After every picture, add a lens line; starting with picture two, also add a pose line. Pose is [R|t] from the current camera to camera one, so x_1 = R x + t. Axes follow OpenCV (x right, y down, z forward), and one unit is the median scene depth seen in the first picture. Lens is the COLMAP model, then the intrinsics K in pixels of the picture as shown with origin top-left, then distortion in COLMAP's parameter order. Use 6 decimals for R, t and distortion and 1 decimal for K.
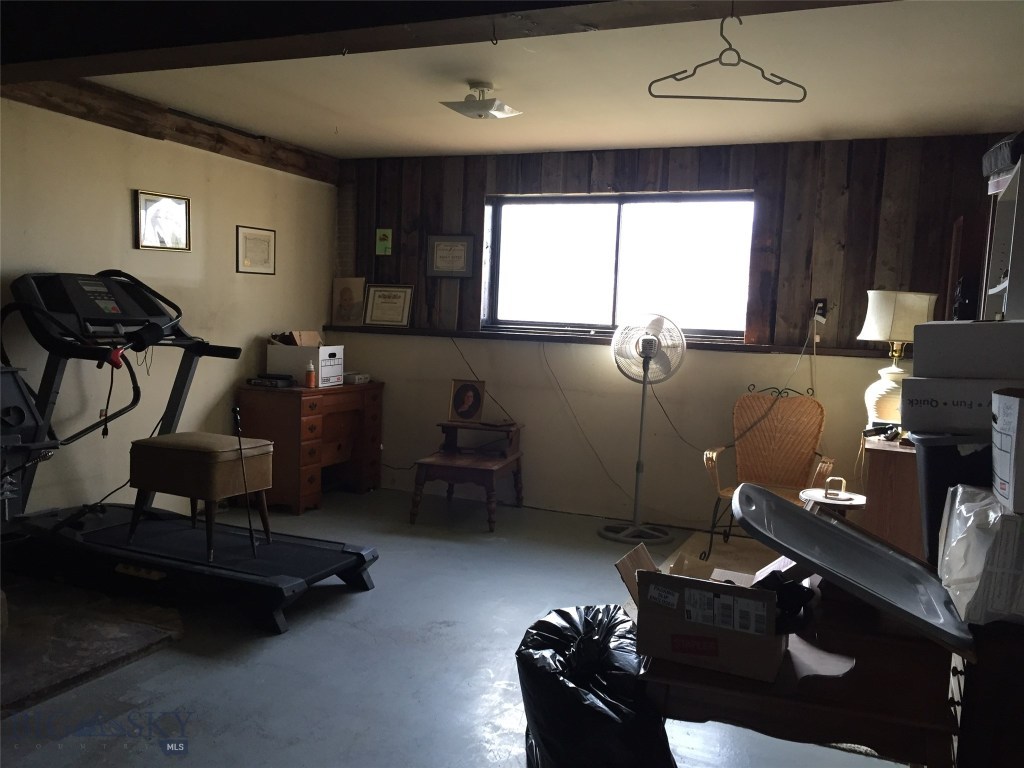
lens RADIAL K [[871.7, 0, 512.0], [0, 871.7, 384.0], [0, 0, 1]] dist [0.092640, -0.121405]
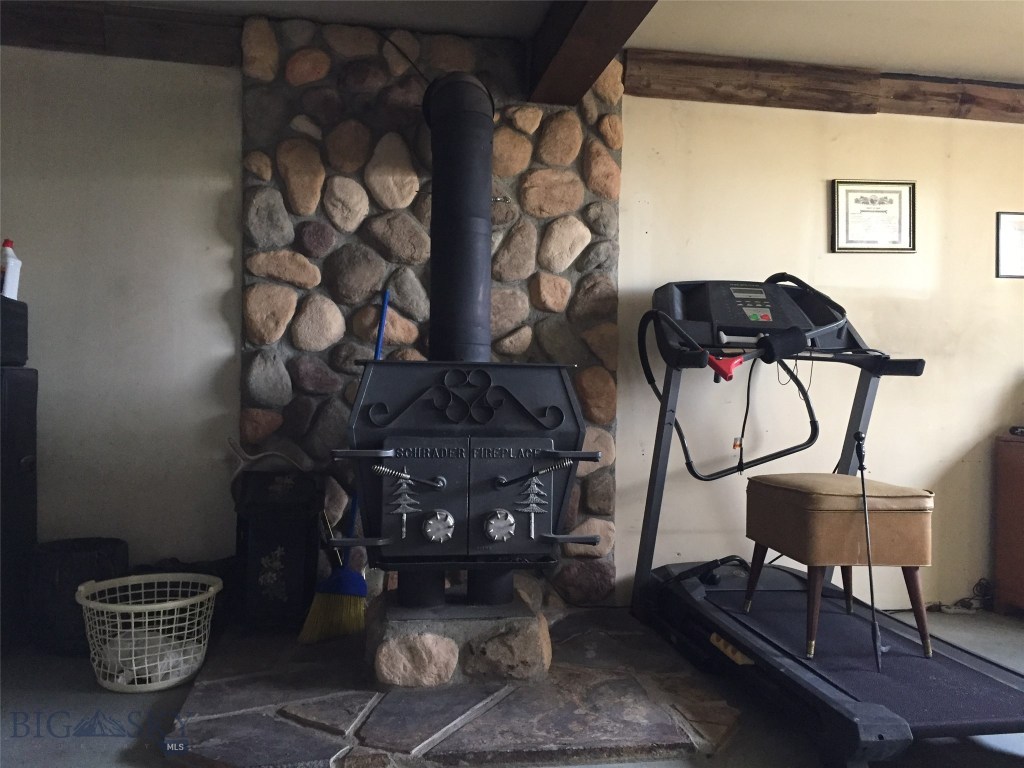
lens RADIAL K [[871.7, 0, 512.0], [0, 871.7, 384.0], [0, 0, 1]] dist [0.092640, -0.121405]
pose [[0.545191, -0.033776, -0.837631, 0.092584], [-0.063632, 0.994638, -0.081523, 0.055166], [0.835894, 0.097746, 0.540118, 0.372175]]
